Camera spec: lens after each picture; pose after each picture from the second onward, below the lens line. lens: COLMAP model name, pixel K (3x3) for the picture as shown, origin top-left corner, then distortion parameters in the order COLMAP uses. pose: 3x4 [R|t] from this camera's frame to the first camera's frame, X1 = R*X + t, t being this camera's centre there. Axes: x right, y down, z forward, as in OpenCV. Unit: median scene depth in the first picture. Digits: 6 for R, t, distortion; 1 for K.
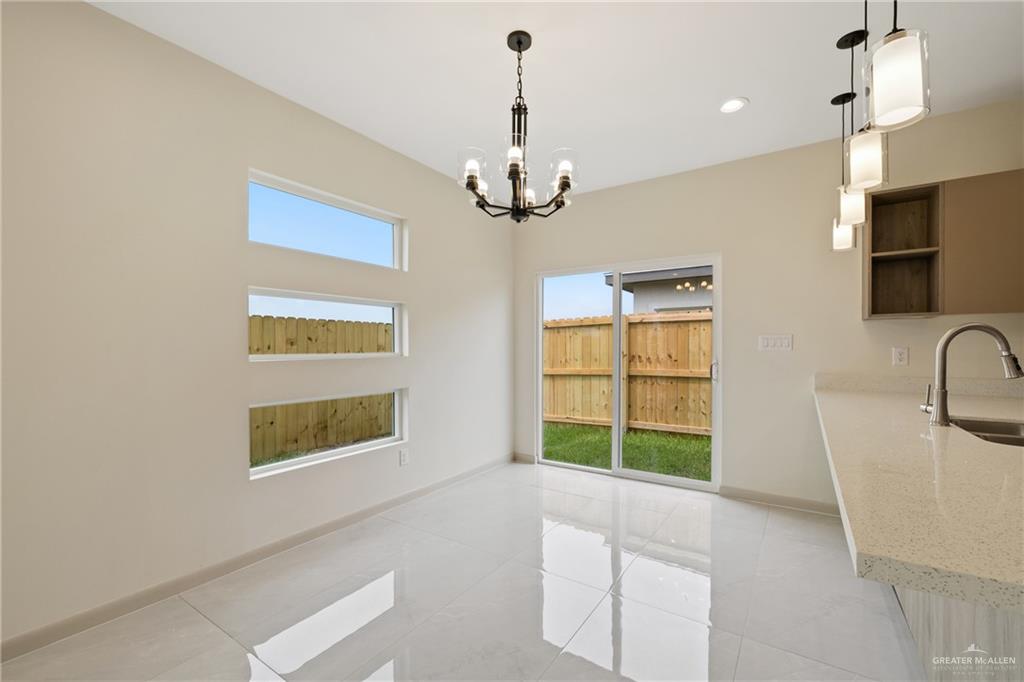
lens RADIAL K [[433.6, 0, 517.2], [0, 433.6, 355.6], [0, 0, 1]] dist [0.002258, 0.000005]
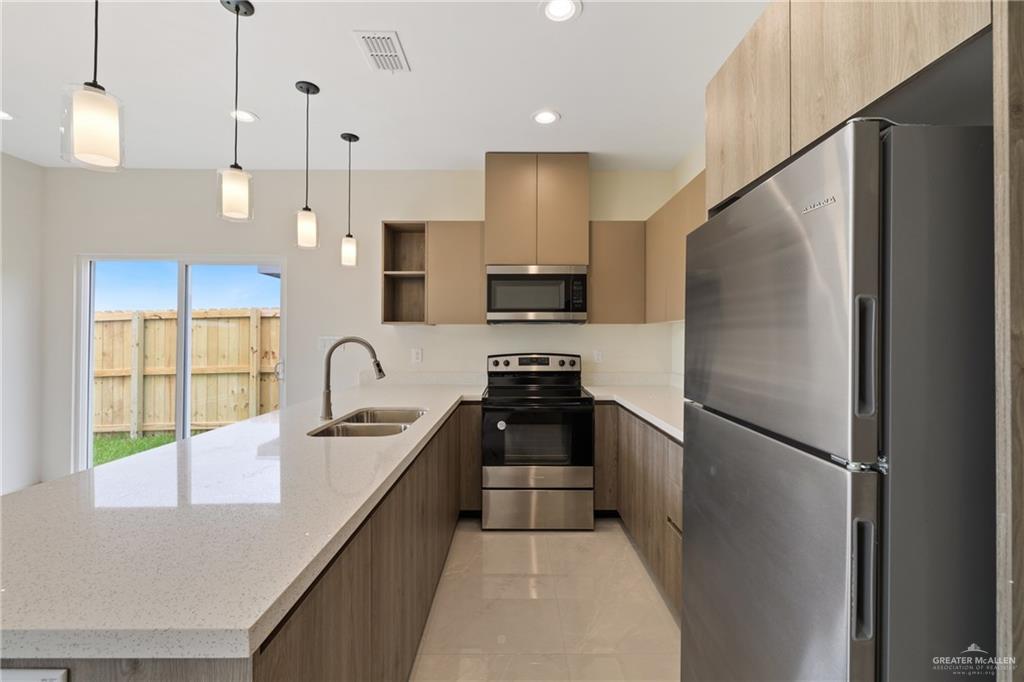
lens RADIAL K [[433.6, 0, 514.4], [0, 433.6, 339.1], [0, 0, 1]] dist [0.002258, 0.000005]
pose [[0.833842, 0.004451, 0.551986, 0.199190], [0.003280, 0.999910, -0.013017, -0.013240], [-0.551994, 0.012665, 0.833752, -0.087244]]
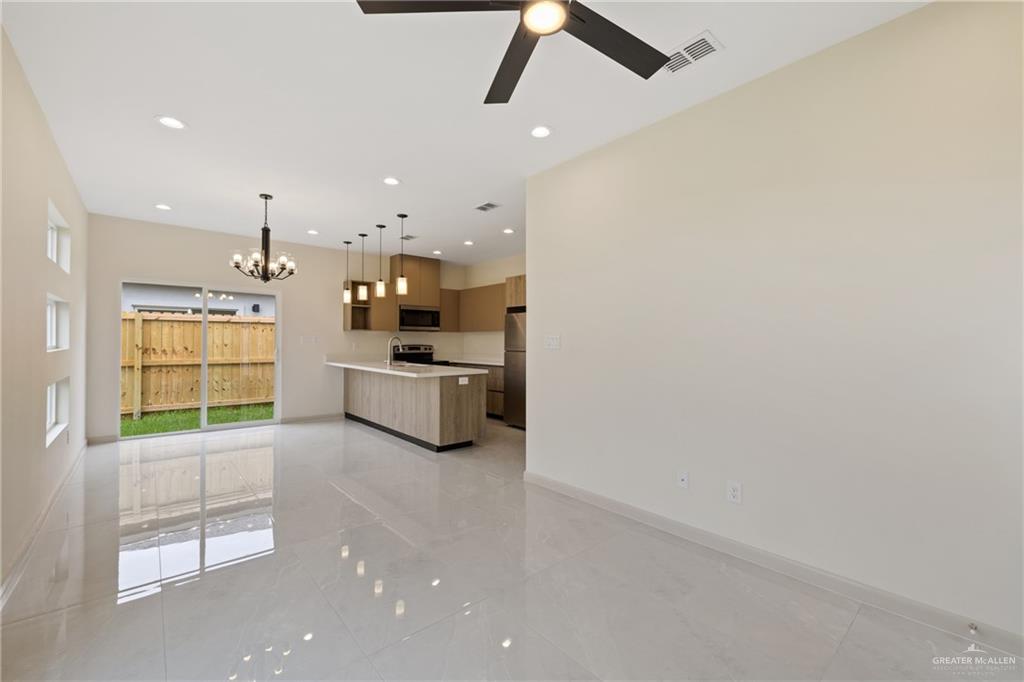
lens RADIAL K [[433.6, 0, 506.5], [0, 433.6, 338.8], [0, 0, 1]] dist [0.002258, 0.000005]
pose [[0.289821, 0.014896, 0.956965, -0.559136], [0.010265, 0.999773, -0.018671, 0.006013], [-0.957026, 0.015234, 0.289602, -0.240245]]
